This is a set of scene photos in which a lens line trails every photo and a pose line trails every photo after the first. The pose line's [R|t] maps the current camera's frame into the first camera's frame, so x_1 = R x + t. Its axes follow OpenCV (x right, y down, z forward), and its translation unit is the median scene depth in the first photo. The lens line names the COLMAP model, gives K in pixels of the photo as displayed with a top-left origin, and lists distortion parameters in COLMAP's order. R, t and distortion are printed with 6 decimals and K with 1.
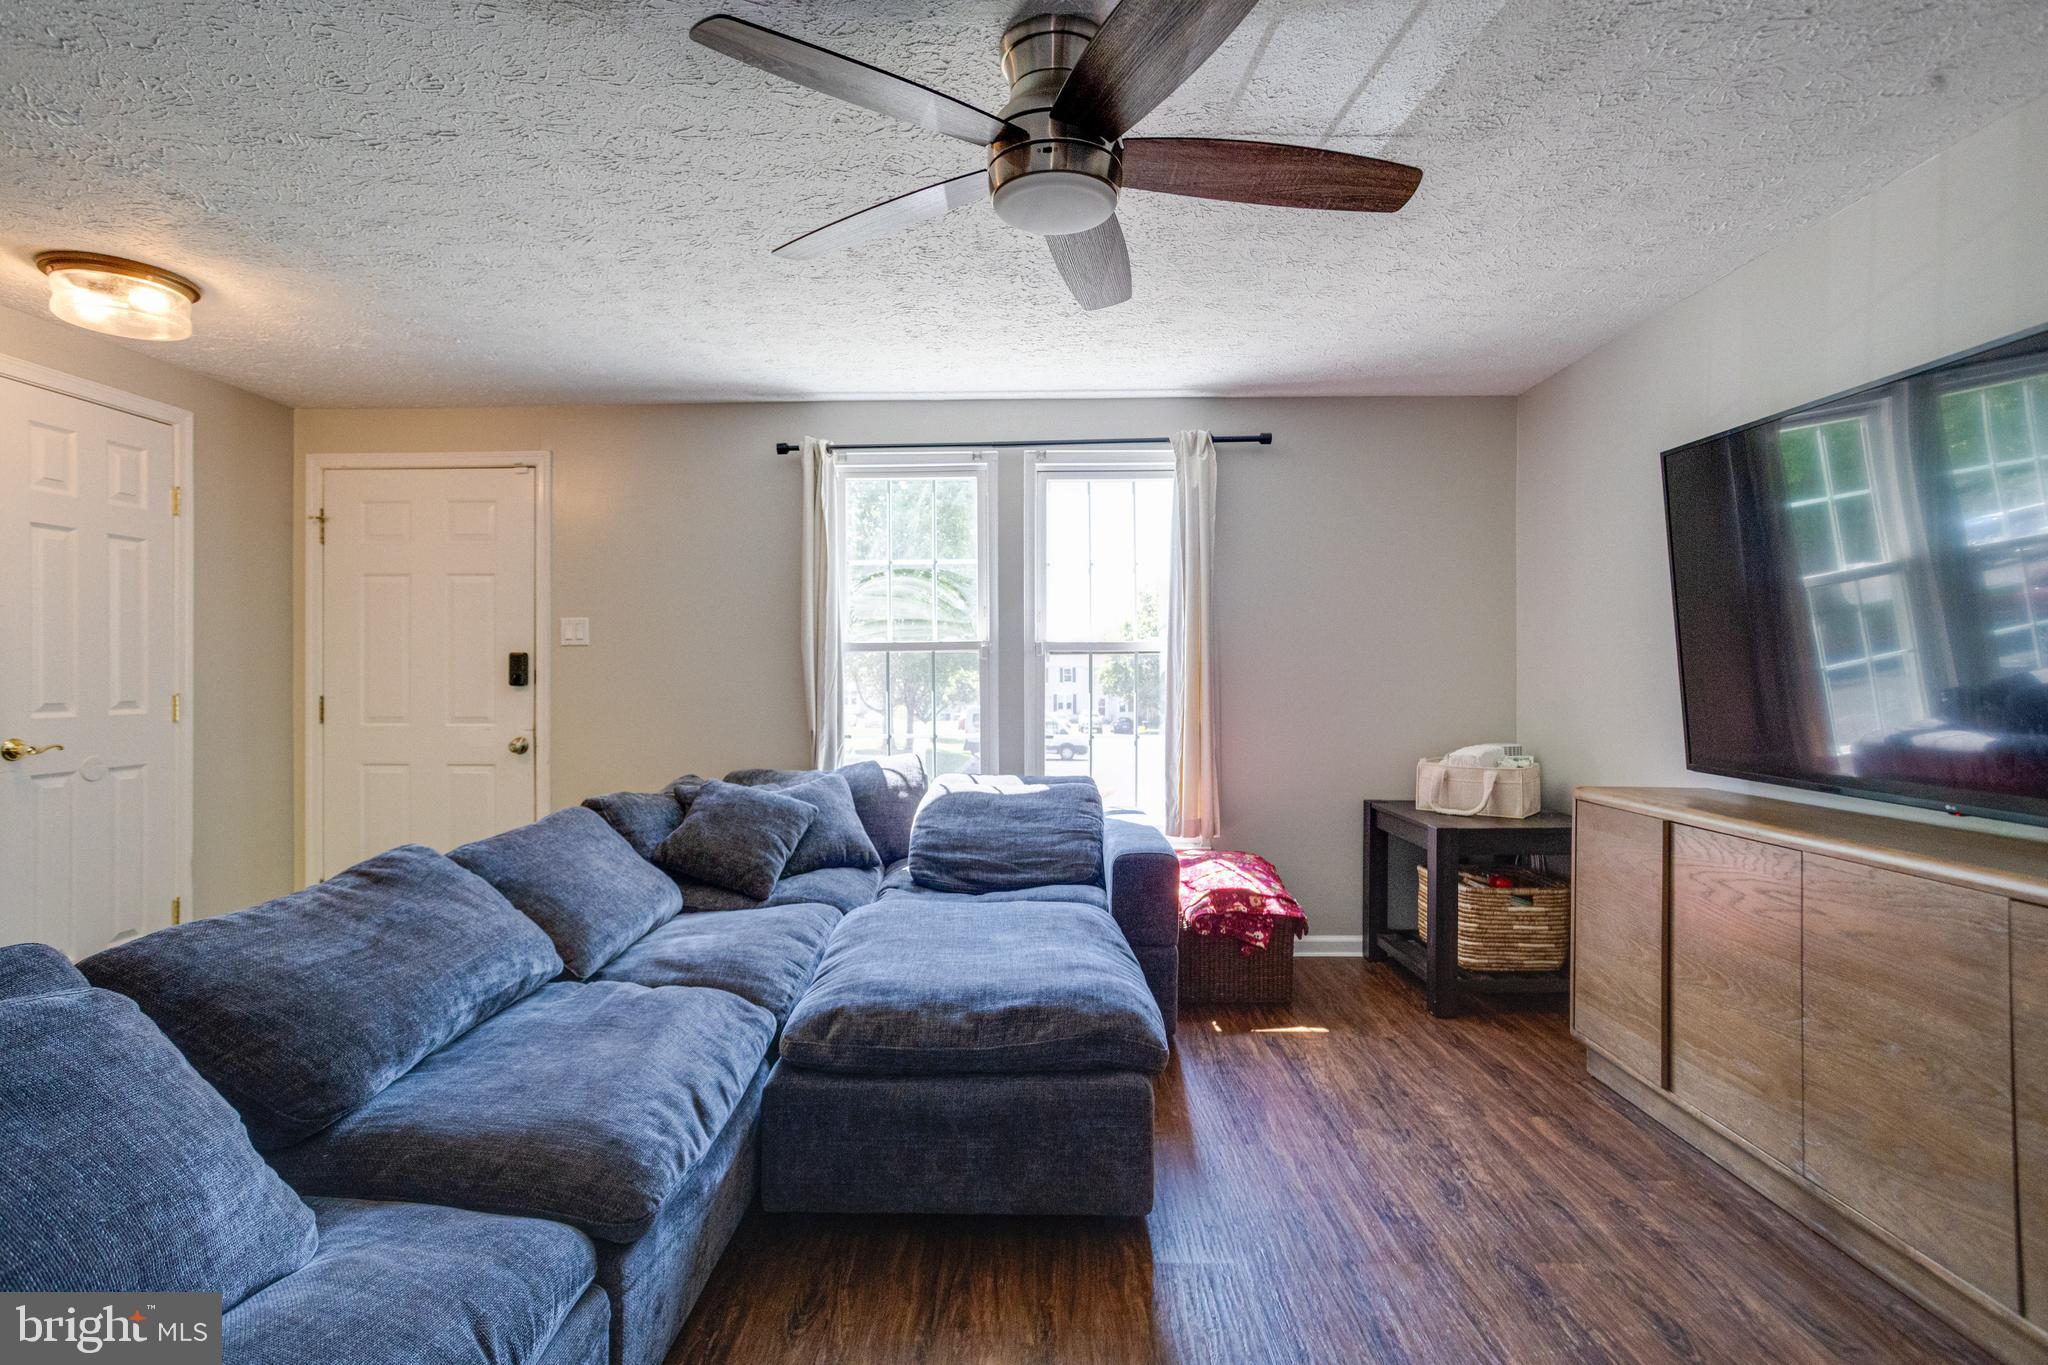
lens RADIAL K [[989.5, 0, 1015.9], [0, 989.5, 676.6], [0, 0, 1]] dist [-0.005138, 0.002270]
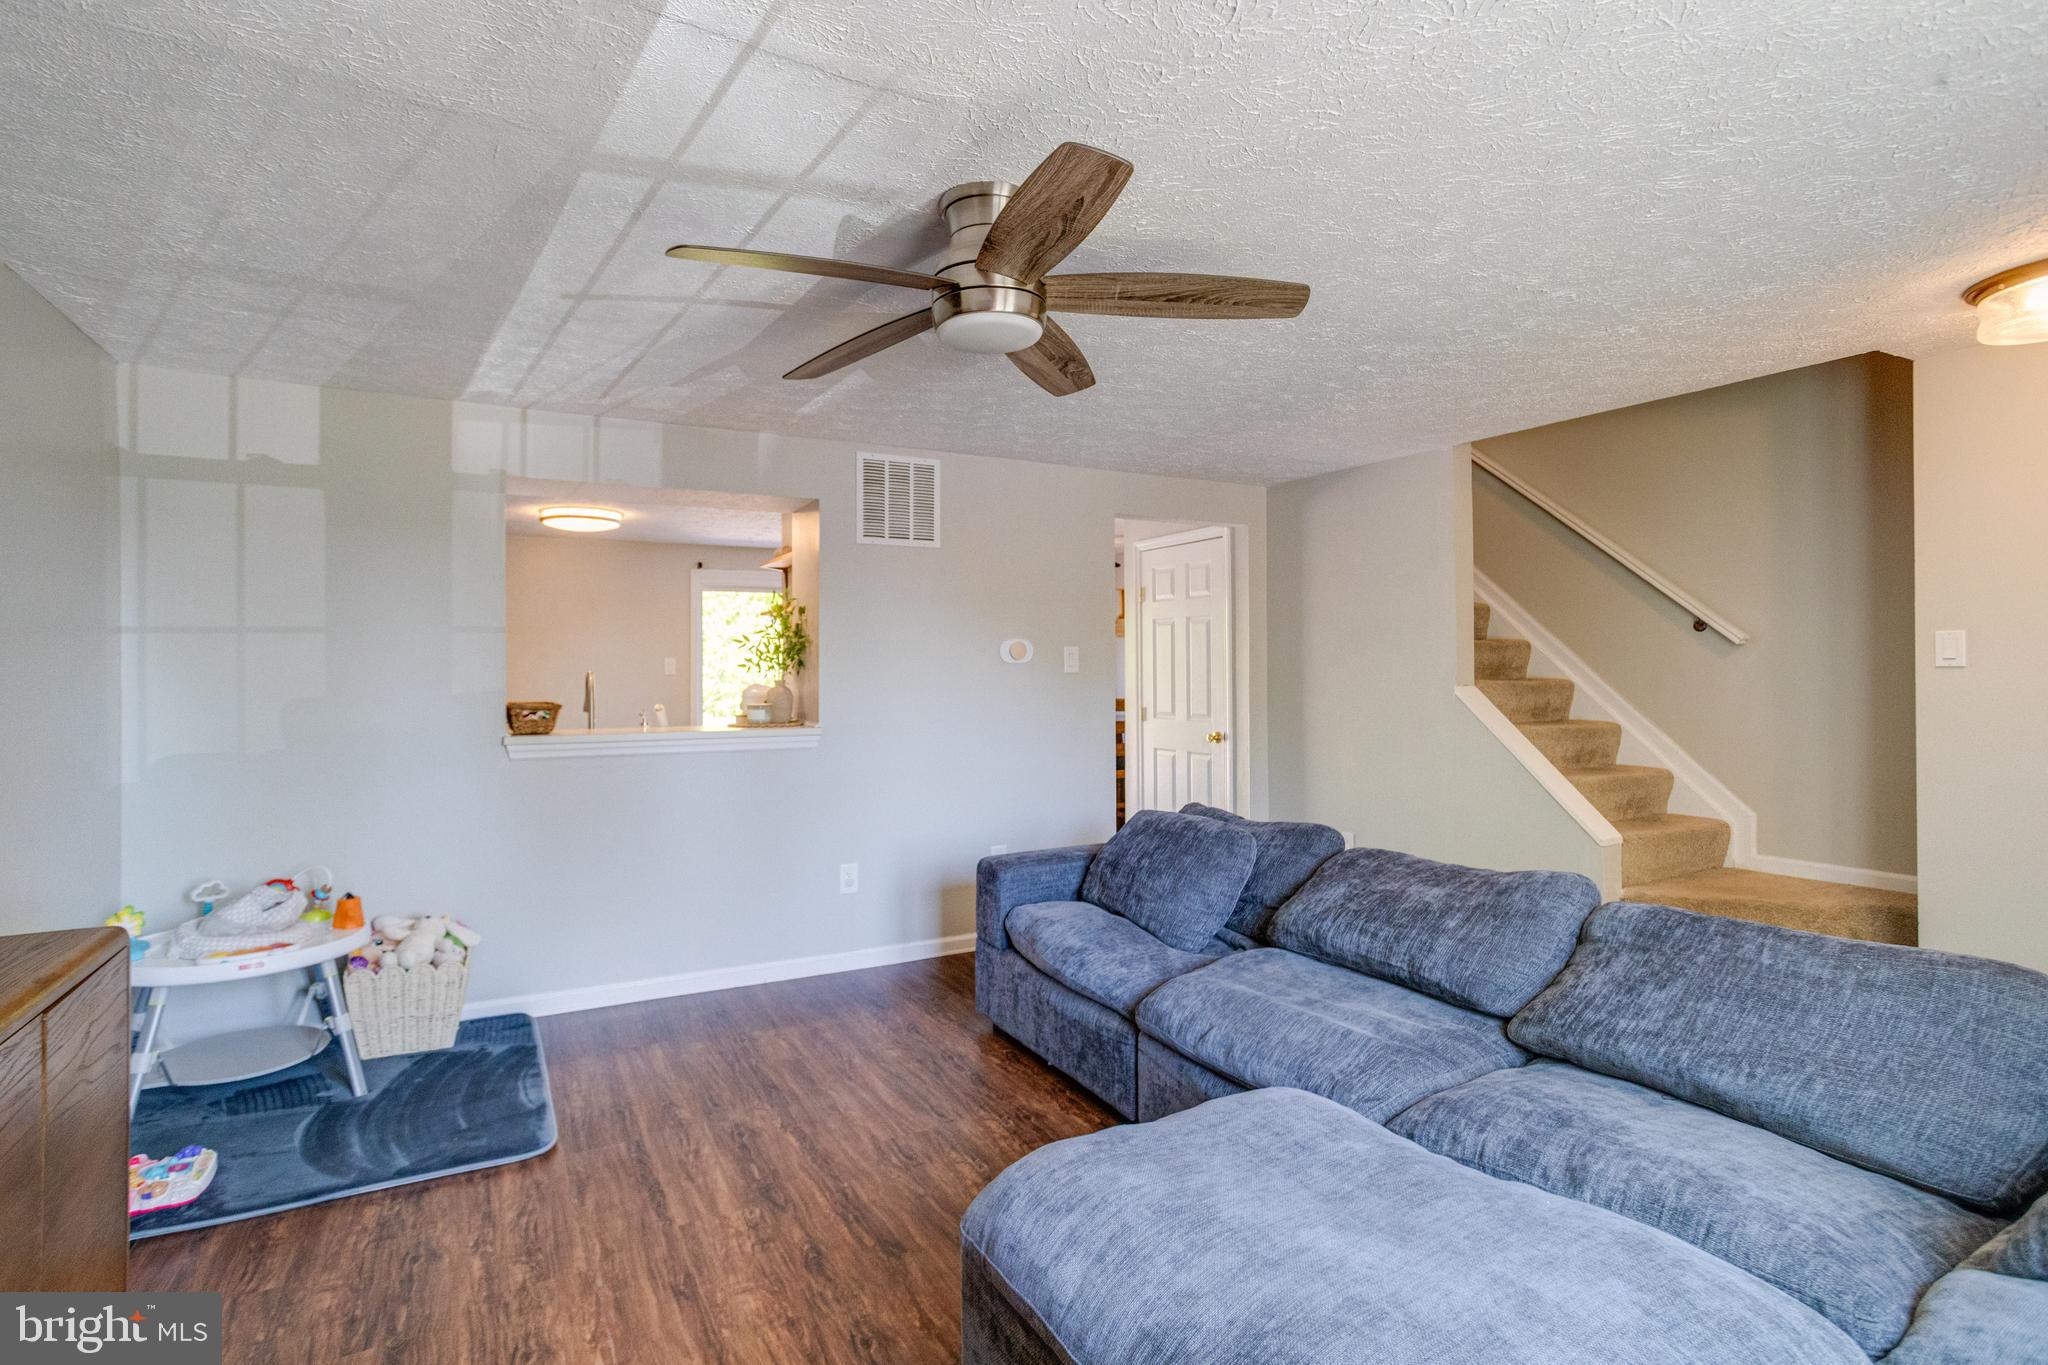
lens RADIAL K [[1023.2, 0, 1020.5], [0, 1023.2, 663.8], [0, 0, 1]] dist [-0.021460, 0.000261]
pose [[-0.857388, 0.003803, -0.514657, 0.299856], [0.005303, 0.999985, -0.001446, -0.039536], [0.514644, -0.003969, -0.857395, 0.984147]]
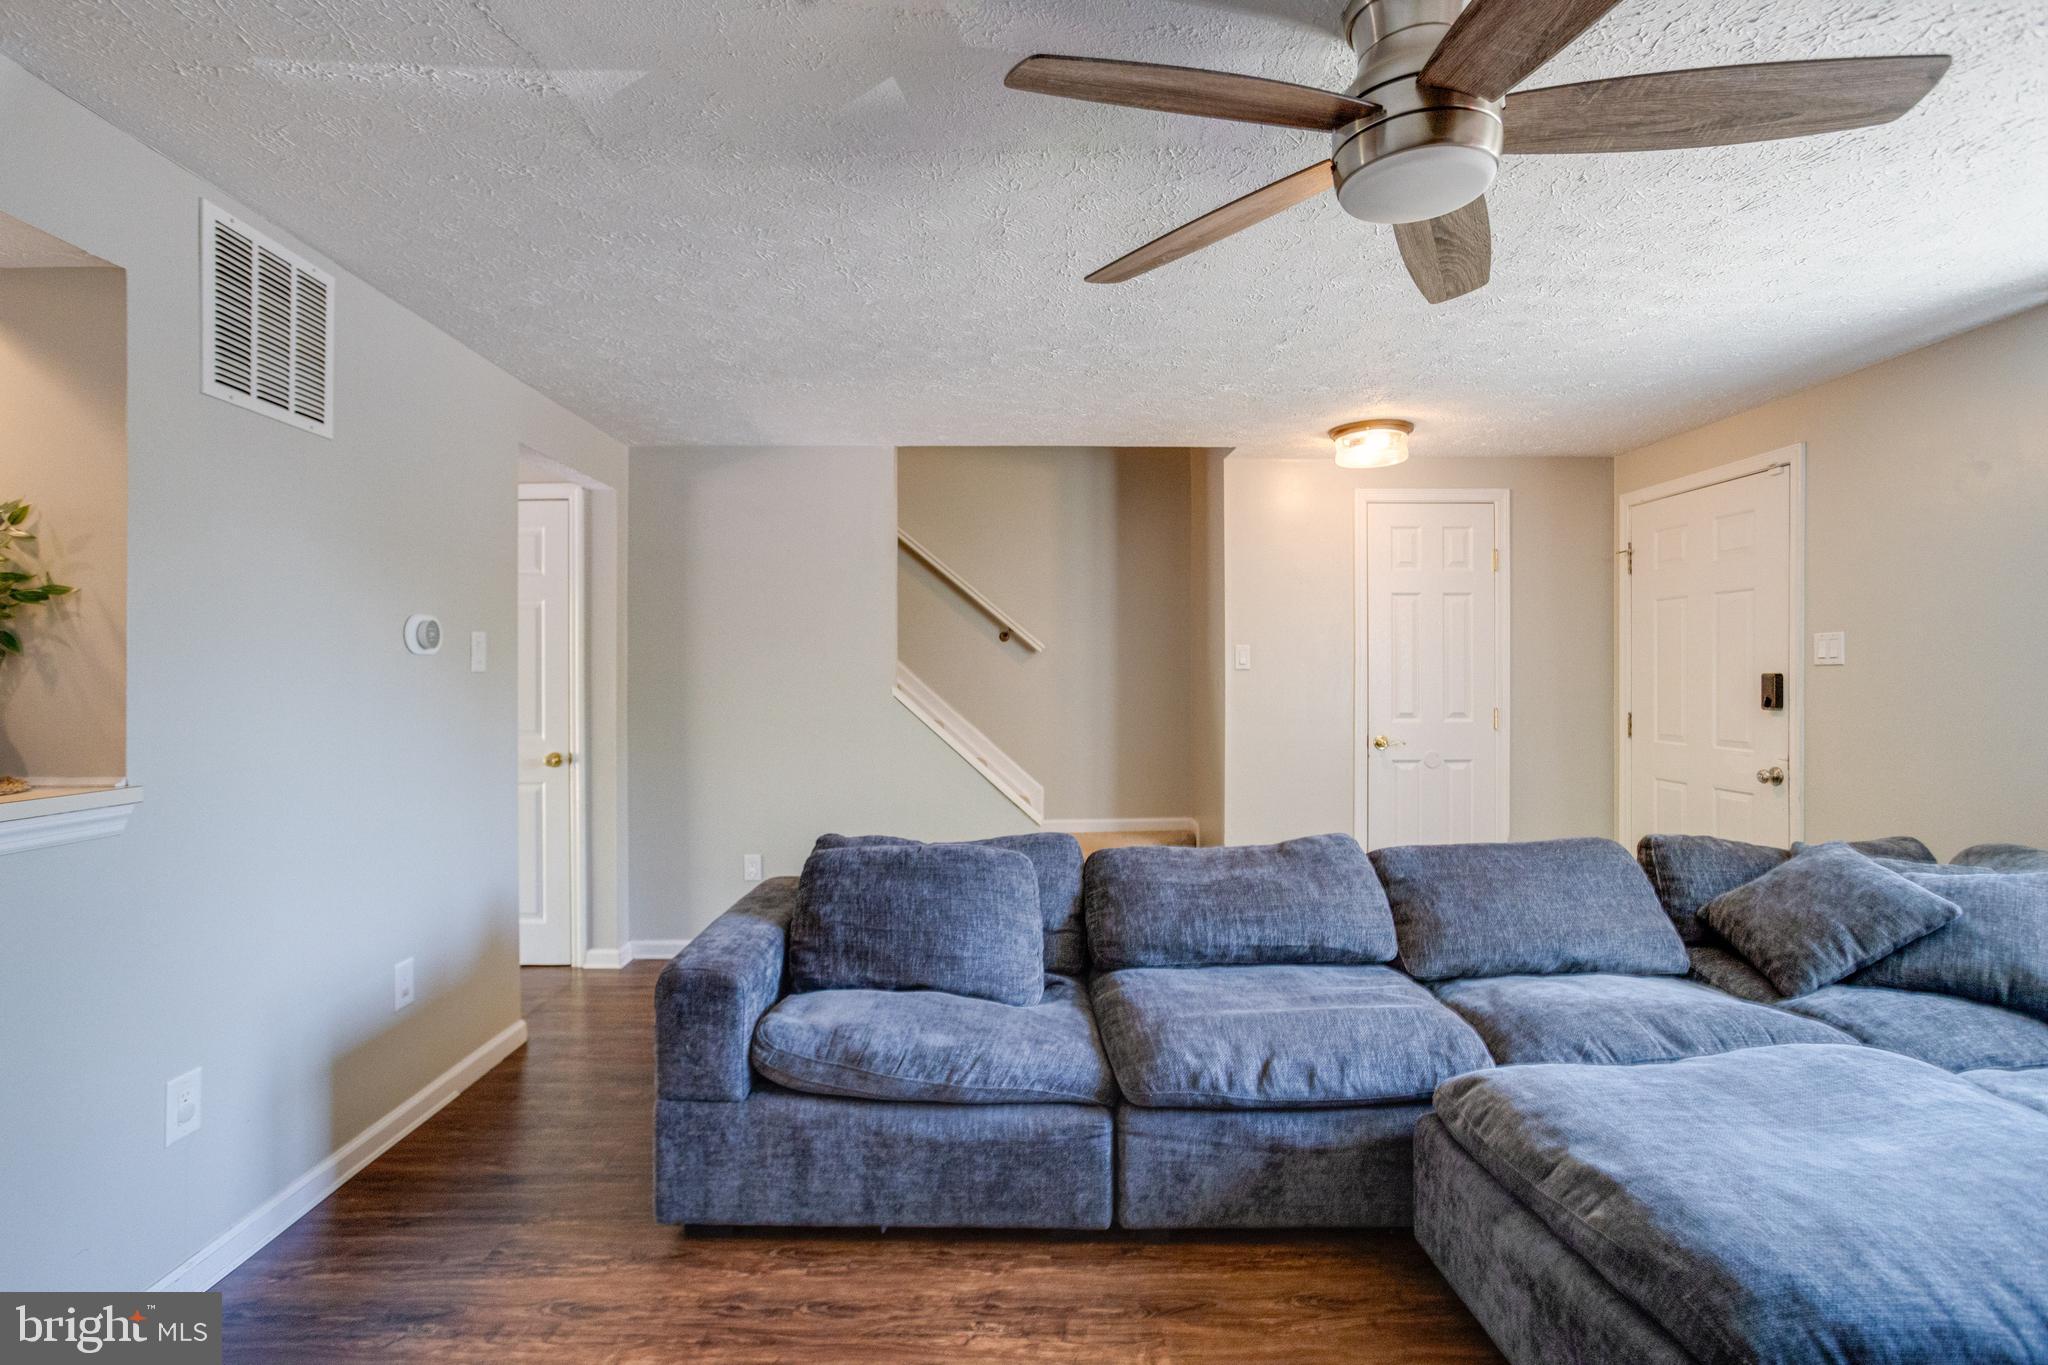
lens RADIAL K [[989.5, 0, 1009.8], [0, 989.5, 681.3], [0, 0, 1]] dist [-0.005138, 0.002270]
pose [[0.047796, 0.005731, -0.998841, 0.416384], [0.001428, 0.999982, 0.005806, -0.025920], [0.998856, -0.001704, 0.047787, 0.290496]]
